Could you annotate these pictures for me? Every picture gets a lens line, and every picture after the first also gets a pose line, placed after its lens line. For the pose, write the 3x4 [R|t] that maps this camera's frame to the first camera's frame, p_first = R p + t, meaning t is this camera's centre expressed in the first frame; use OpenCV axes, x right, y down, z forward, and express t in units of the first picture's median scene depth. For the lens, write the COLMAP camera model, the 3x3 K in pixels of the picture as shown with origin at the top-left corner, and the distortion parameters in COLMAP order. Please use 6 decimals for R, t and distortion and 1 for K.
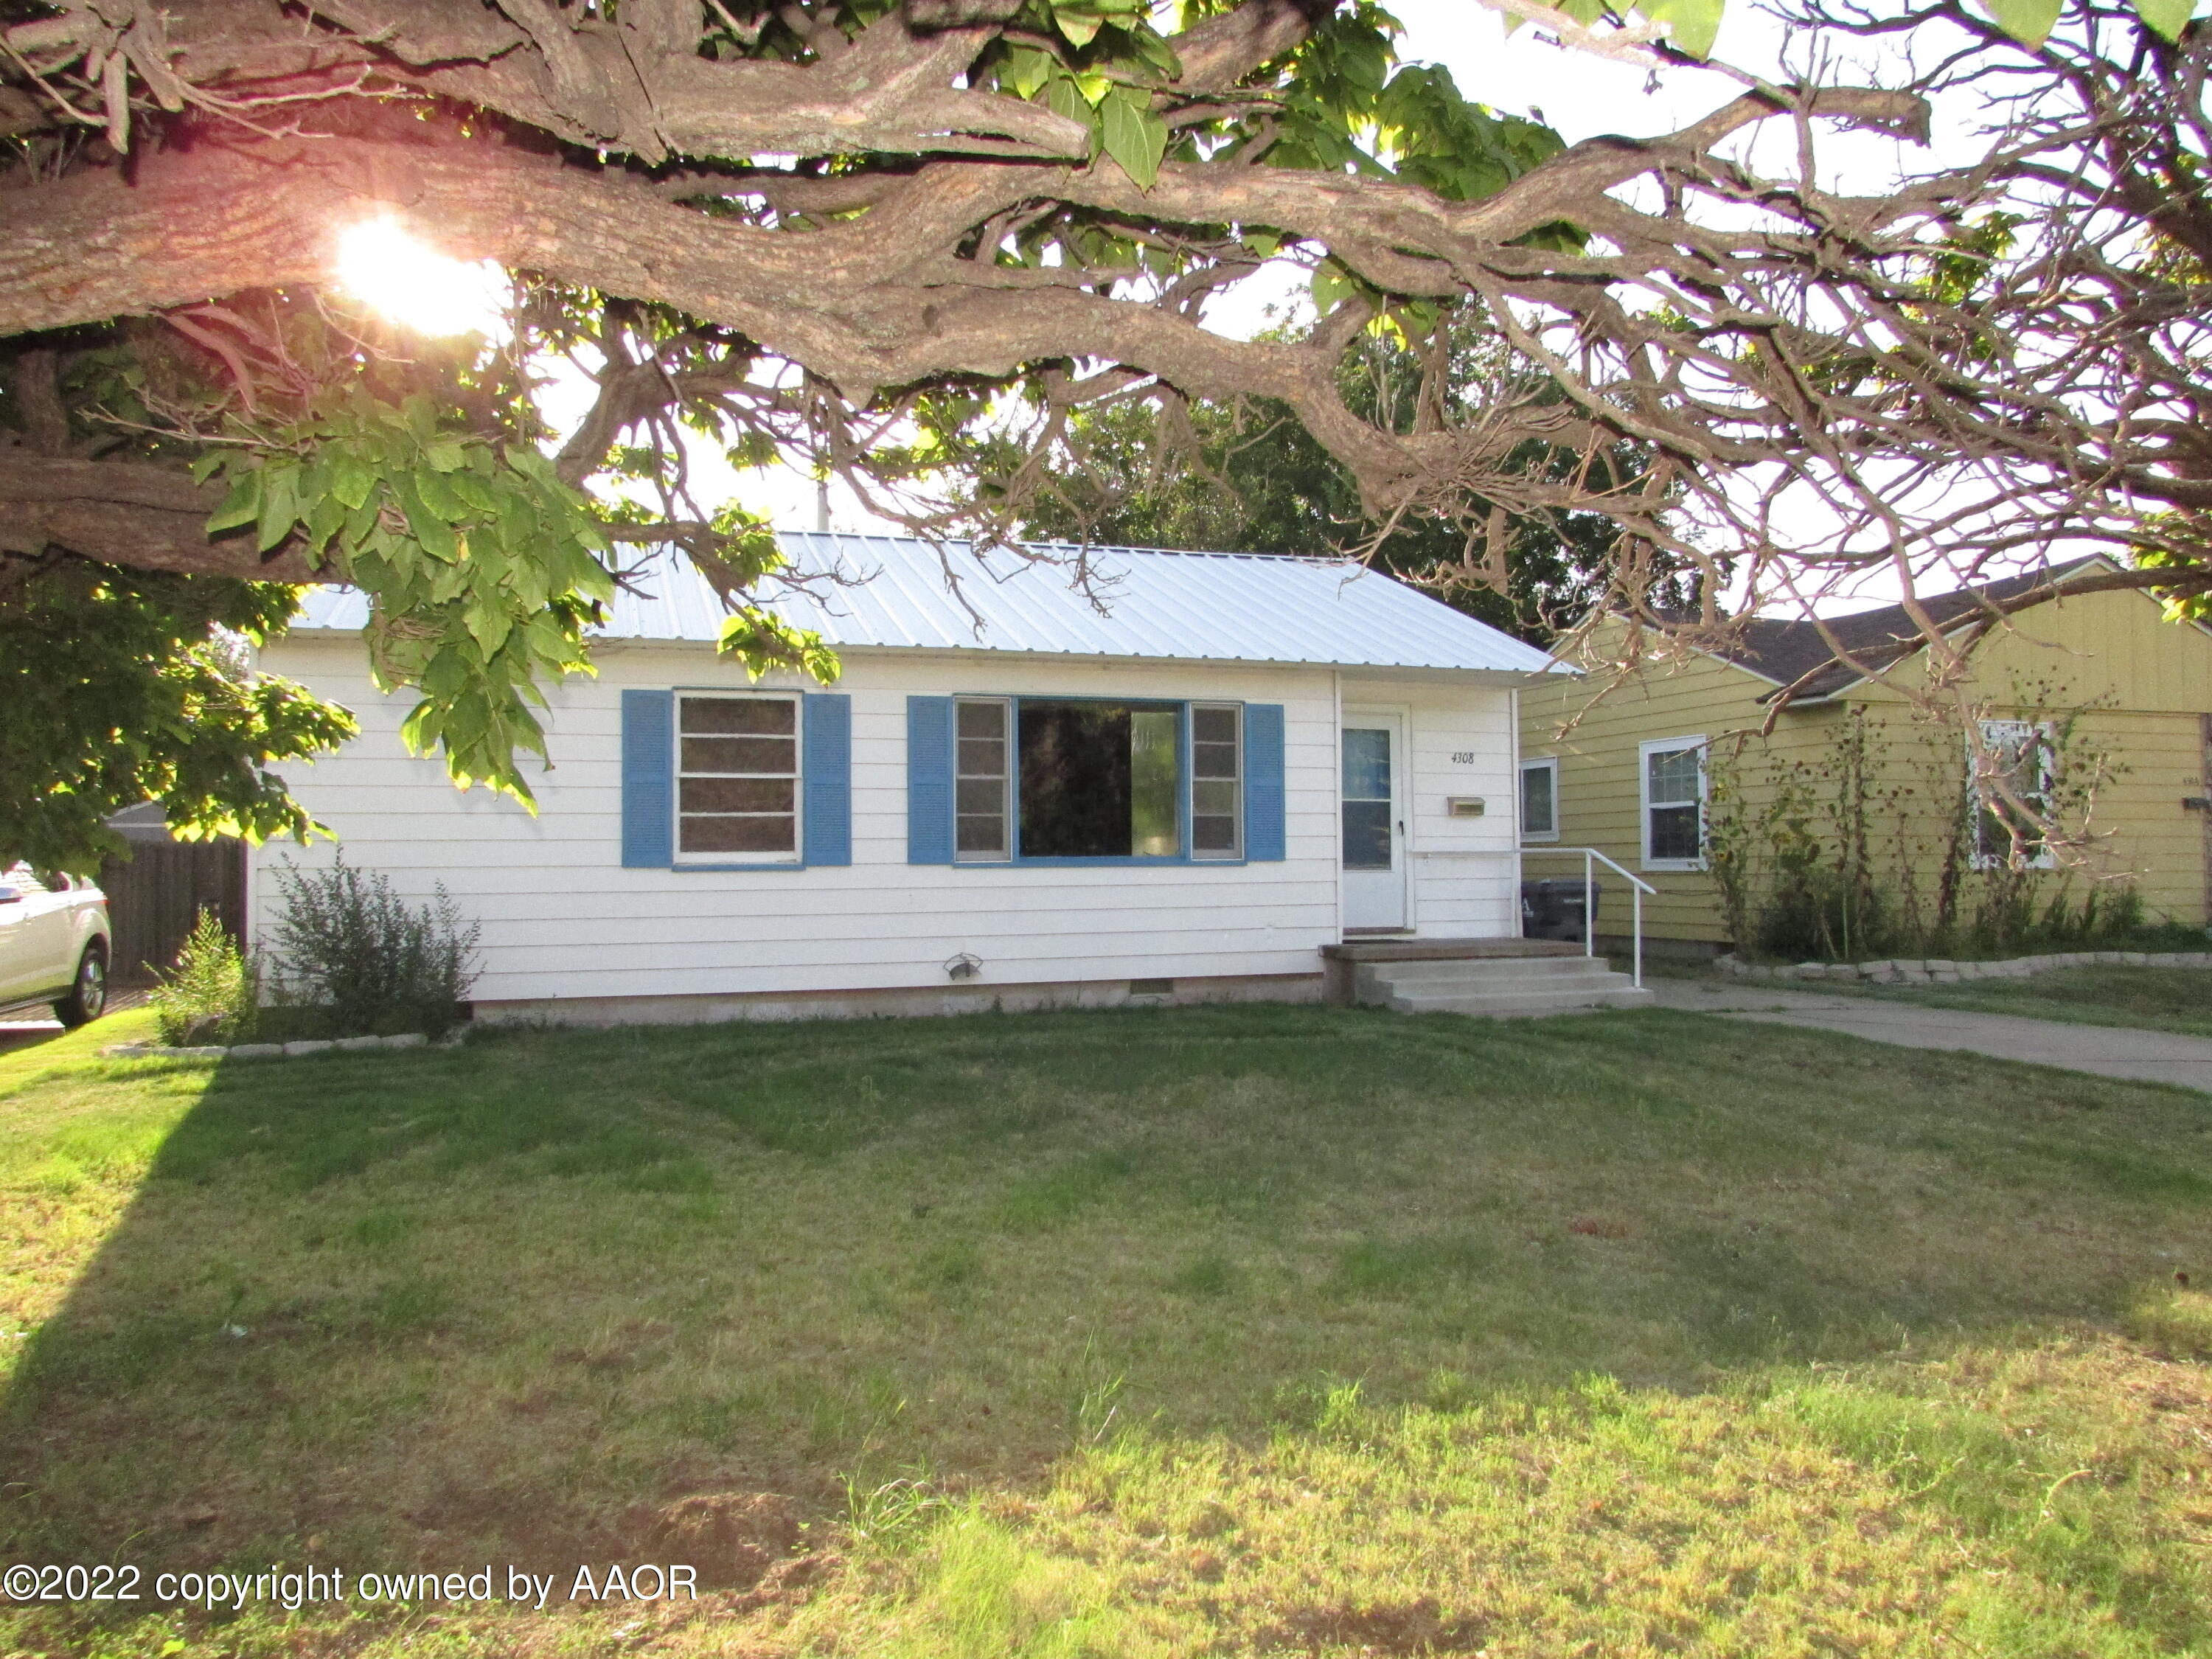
lens RADIAL K [[1578.4, 0, 1106.0], [0, 1578.4, 829.5], [0, 0, 1]] dist [-0.017847, -0.001449]
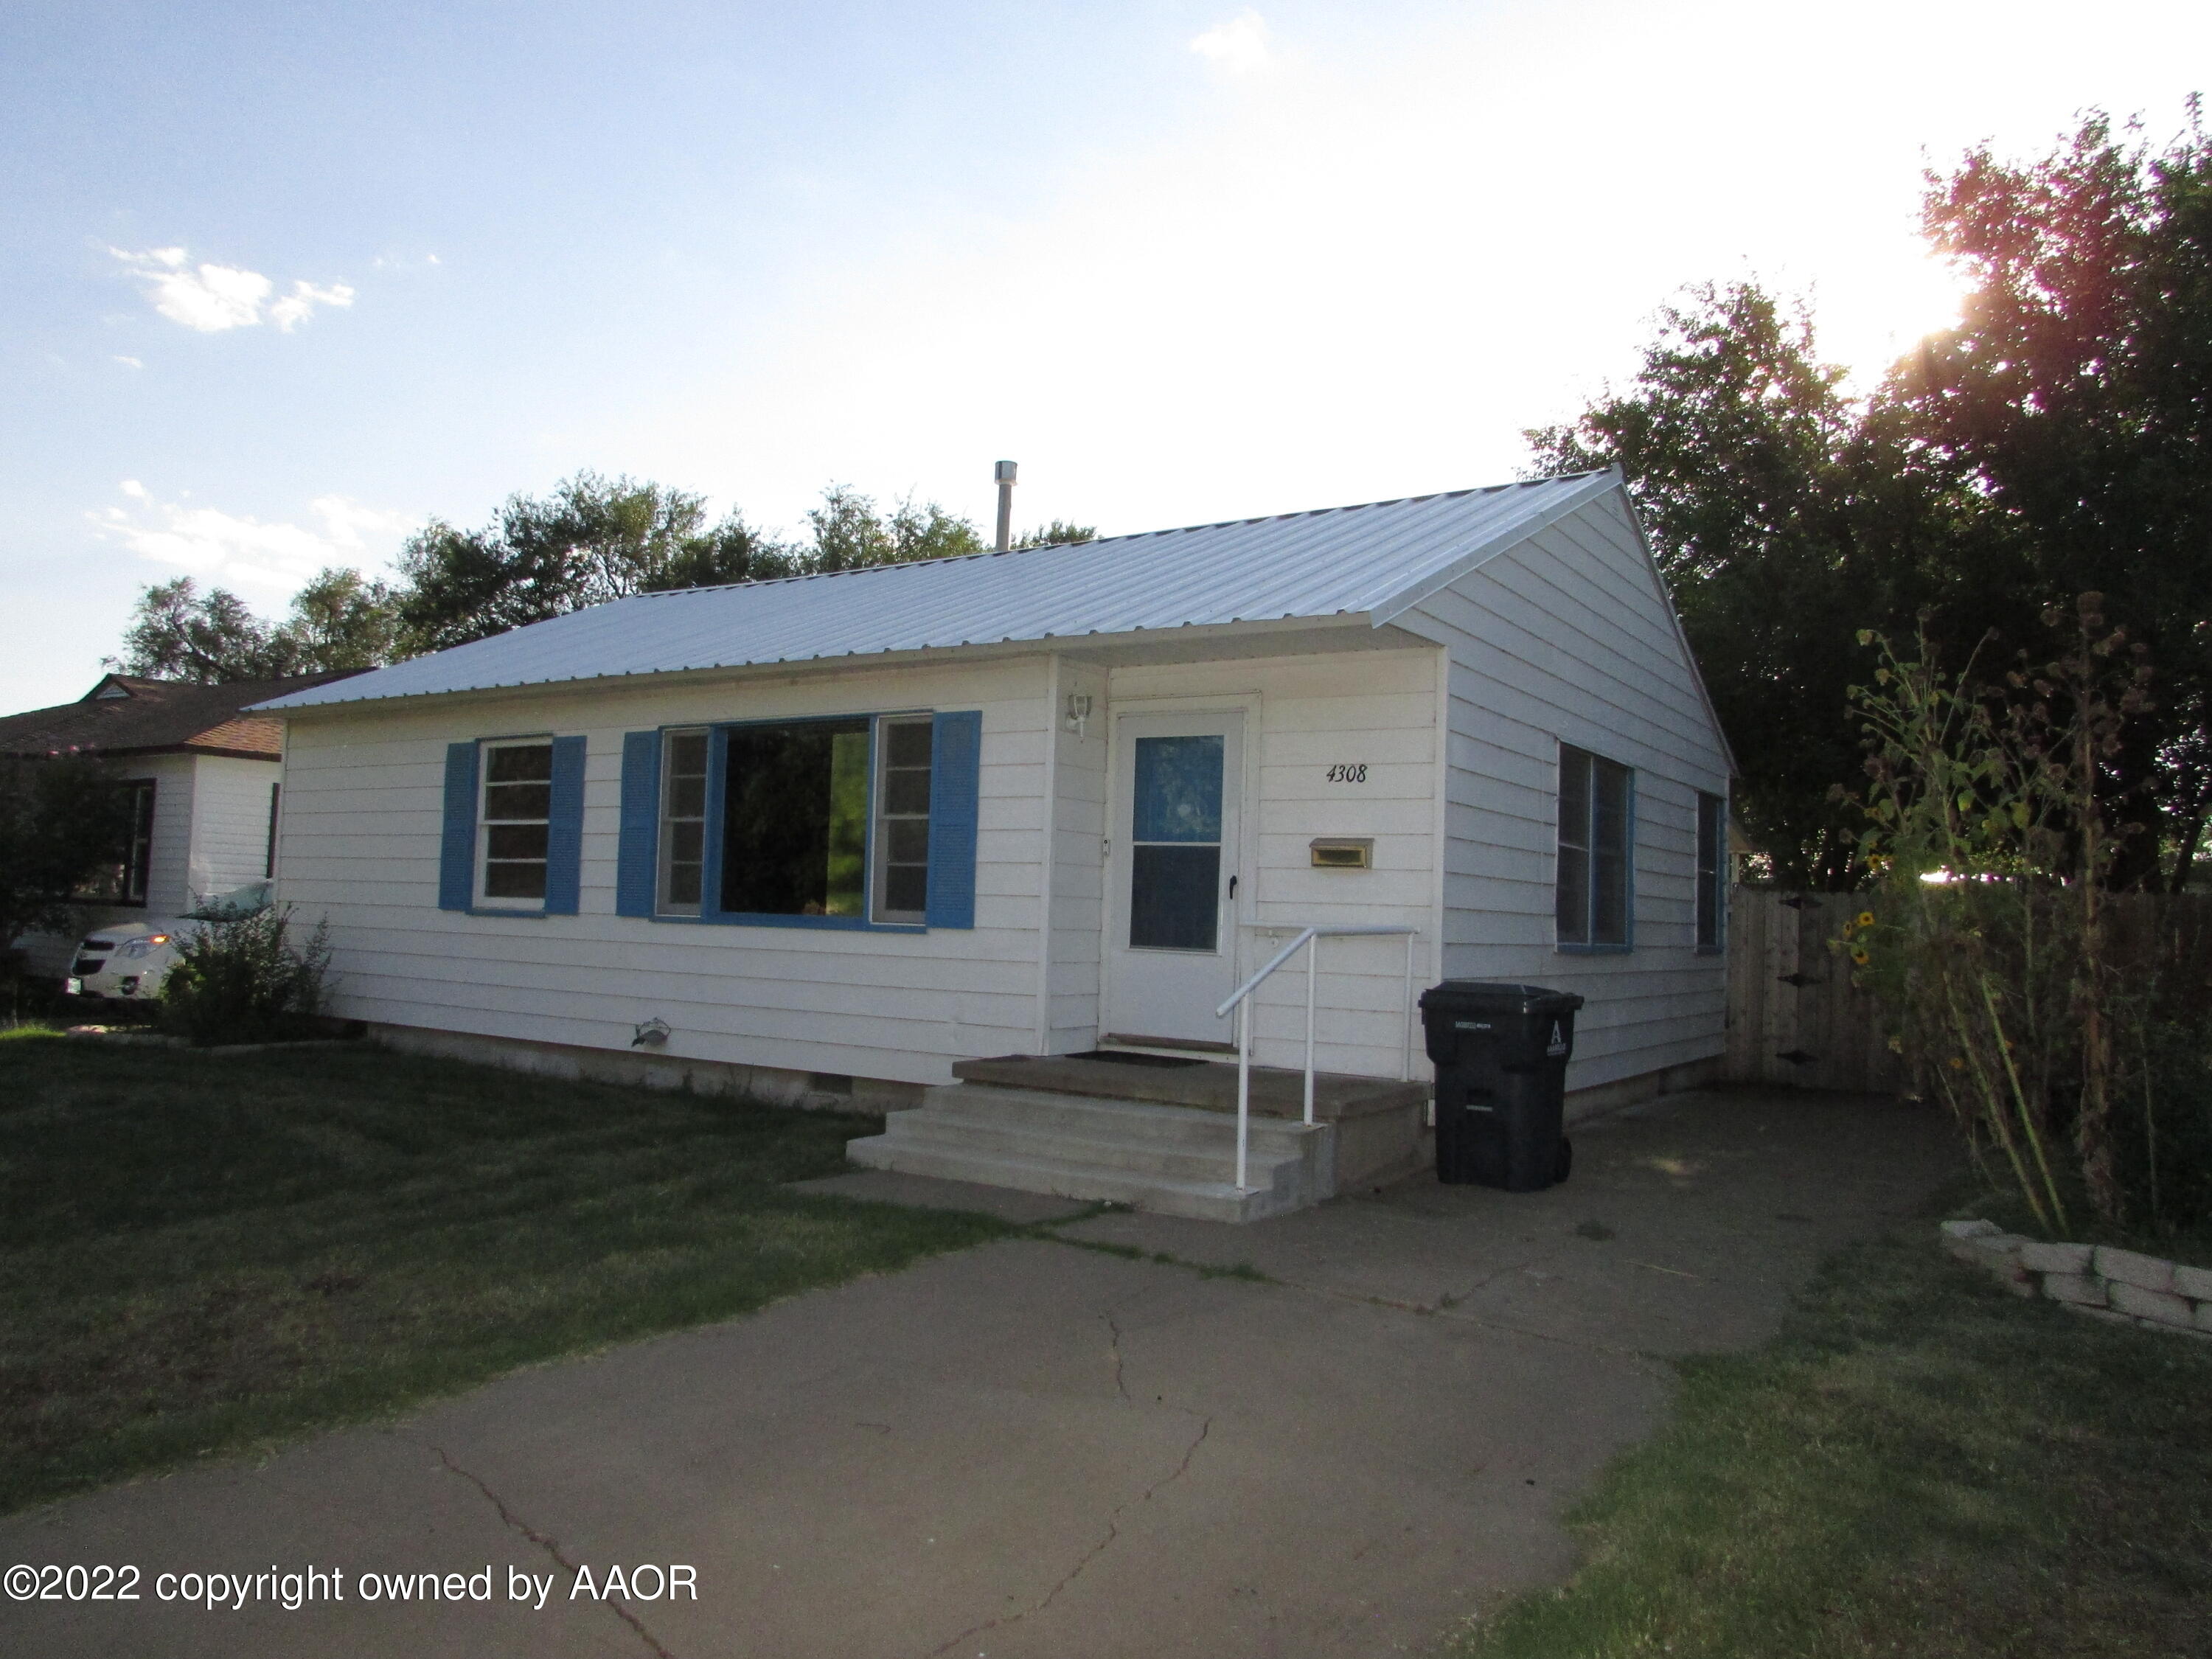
lens RADIAL K [[1578.4, 0, 1106.0], [0, 1578.4, 829.5], [0, 0, 1]] dist [-0.017847, -0.001449]
pose [[0.603668, -0.012862, -0.797132, 0.742032], [-0.014180, 0.999538, -0.026867, -0.007214], [0.797110, 0.027522, 0.603207, 0.641093]]
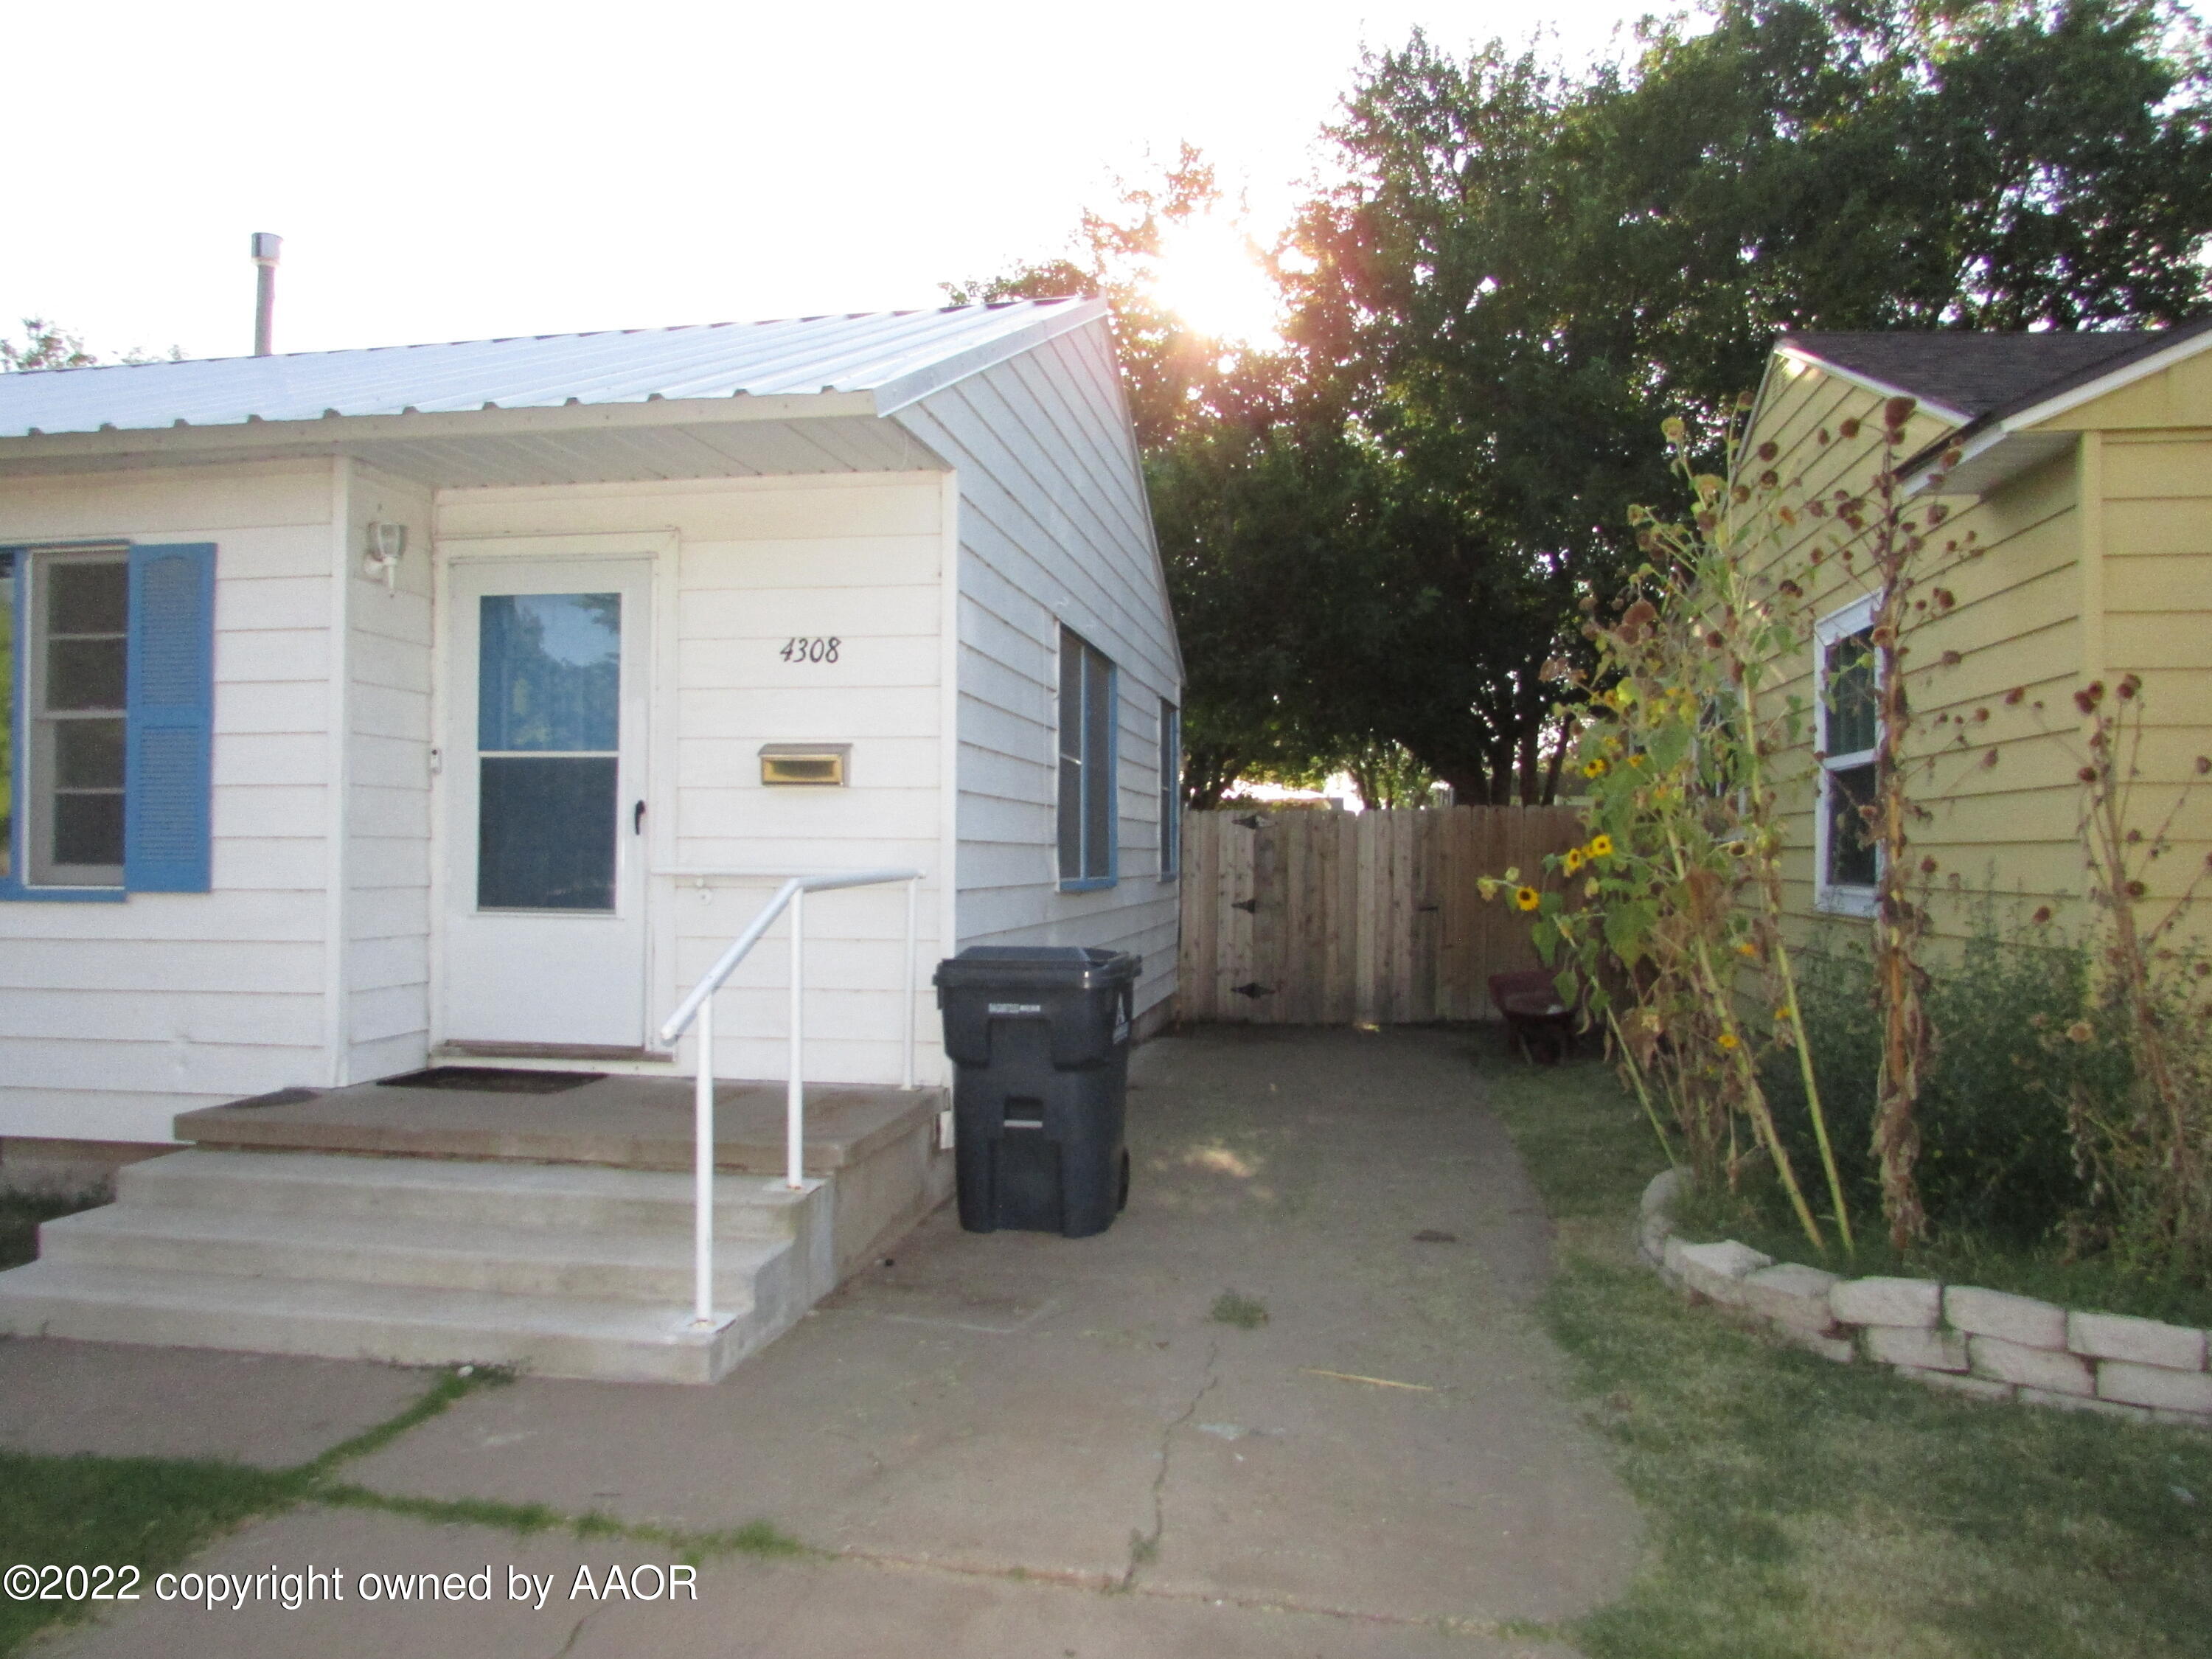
lens RADIAL K [[1578.4, 0, 1106.0], [0, 1578.4, 829.5], [0, 0, 1]] dist [-0.017847, -0.001449]
pose [[0.872946, 0.007593, -0.487758, 0.569574], [0.001268, 0.999840, 0.017834, -0.005789], [0.487815, -0.016186, 0.872797, 0.764657]]
